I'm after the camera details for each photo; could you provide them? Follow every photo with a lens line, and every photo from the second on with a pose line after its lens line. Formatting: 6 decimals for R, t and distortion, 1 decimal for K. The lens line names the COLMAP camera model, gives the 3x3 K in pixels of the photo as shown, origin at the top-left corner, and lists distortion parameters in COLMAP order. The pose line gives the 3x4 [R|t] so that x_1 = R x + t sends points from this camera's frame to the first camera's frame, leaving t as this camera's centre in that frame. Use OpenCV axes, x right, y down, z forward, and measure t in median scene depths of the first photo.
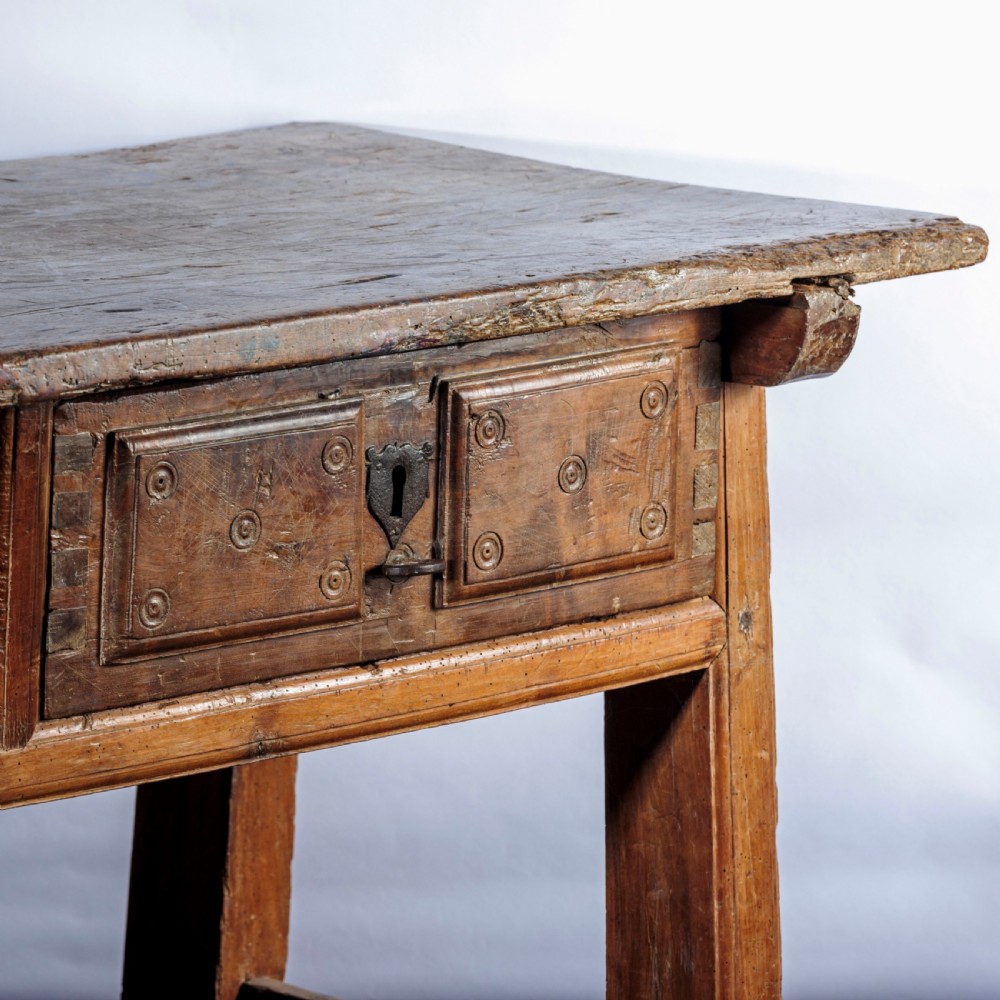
lens RADIAL K [[7152.9, 0, 500.1], [0, 7152.9, 499.7], [0, 0, 1]] dist [-0.060002, 16.763393]
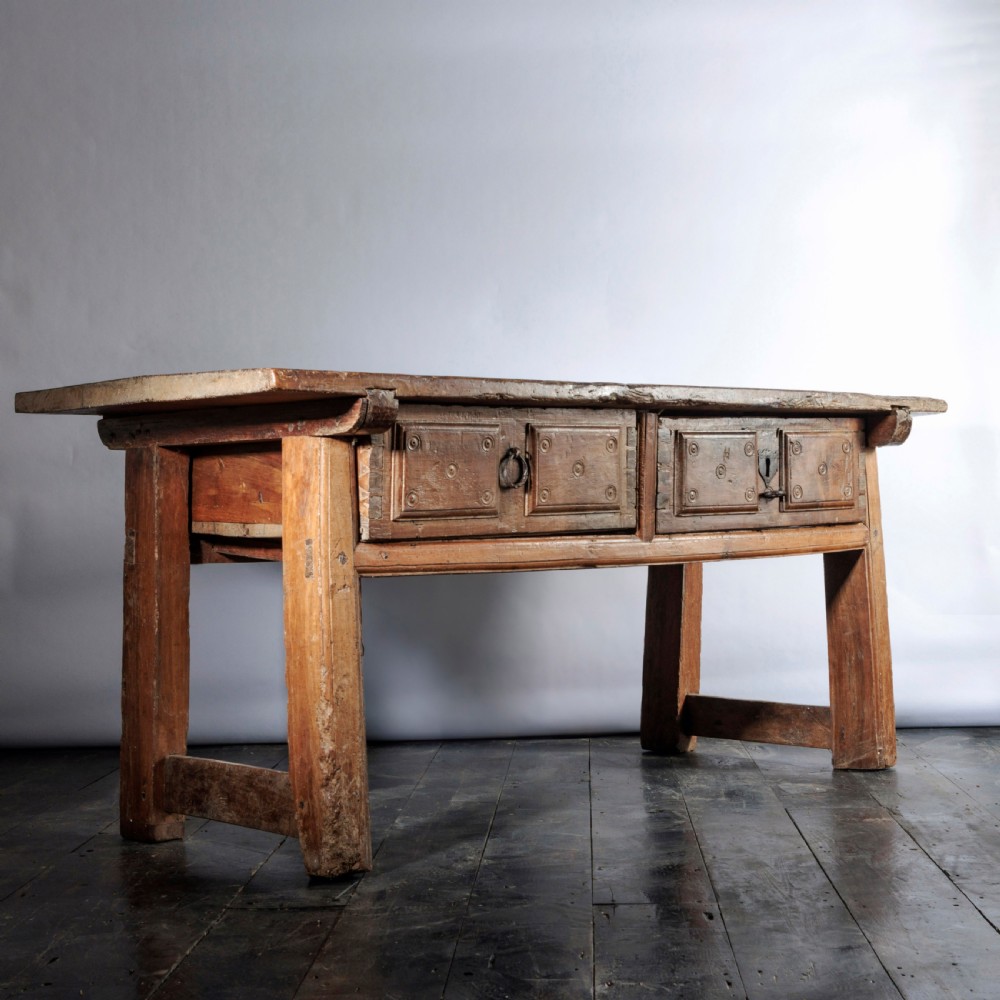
lens RADIAL K [[1866.9, 0, 562.3], [0, 1866.9, 524.3], [0, 0, 1]] dist [-0.021008, -0.224014]
pose [[0.999263, -0.036895, 0.010552, -0.099805], [0.038141, 0.985169, -0.167297, 0.135422], [-0.004223, 0.167576, 0.985850, 0.272128]]
